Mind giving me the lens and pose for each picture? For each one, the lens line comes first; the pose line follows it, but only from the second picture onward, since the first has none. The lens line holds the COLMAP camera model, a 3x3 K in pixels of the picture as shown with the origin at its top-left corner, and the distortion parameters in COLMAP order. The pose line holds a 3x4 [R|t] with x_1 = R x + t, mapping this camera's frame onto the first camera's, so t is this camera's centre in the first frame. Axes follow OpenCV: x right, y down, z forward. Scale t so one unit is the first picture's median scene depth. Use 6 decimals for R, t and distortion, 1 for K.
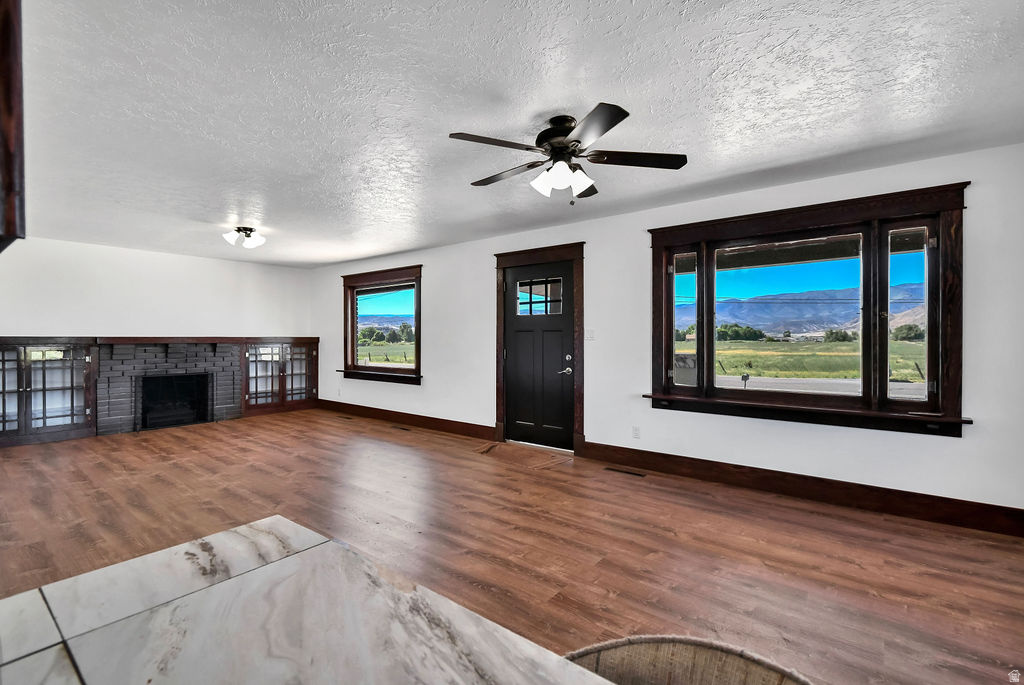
lens RADIAL K [[480.1, 0, 512.0], [0, 480.1, 342.5], [0, 0, 1]] dist [-0.002083, -0.009895]
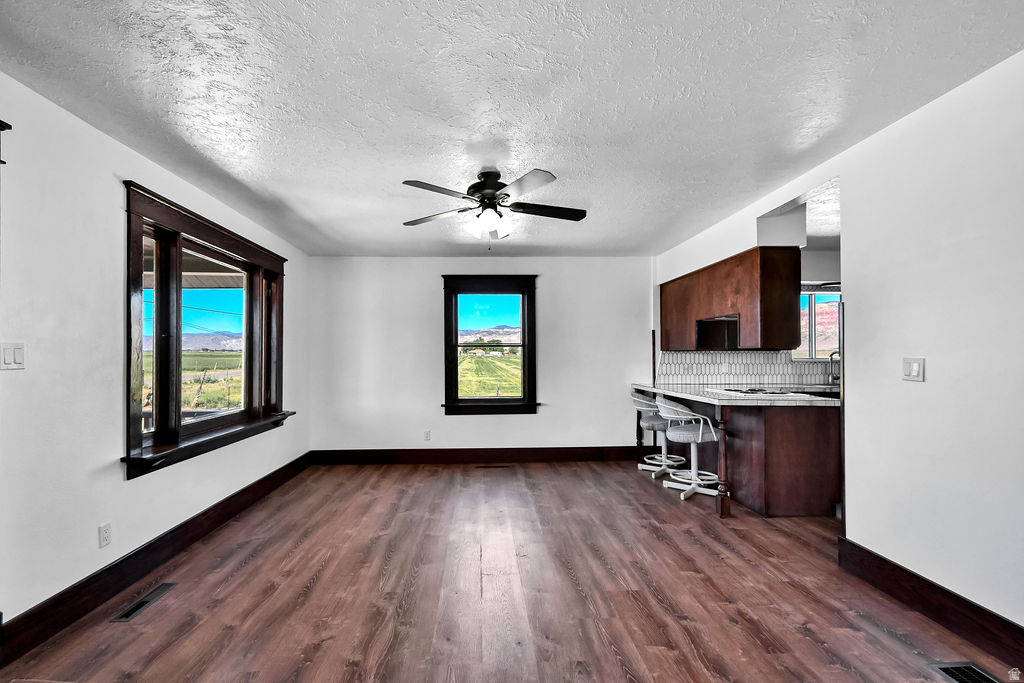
lens RADIAL K [[480.1, 0, 512.0], [0, 480.1, 341.5], [0, 0, 1]] dist [-0.002083, -0.009895]
pose [[-0.677037, 0.021728, 0.735628, -0.592392], [0.017101, 0.999759, -0.013790, -0.026632], [-0.735750, 0.003243, -0.677245, 1.310721]]
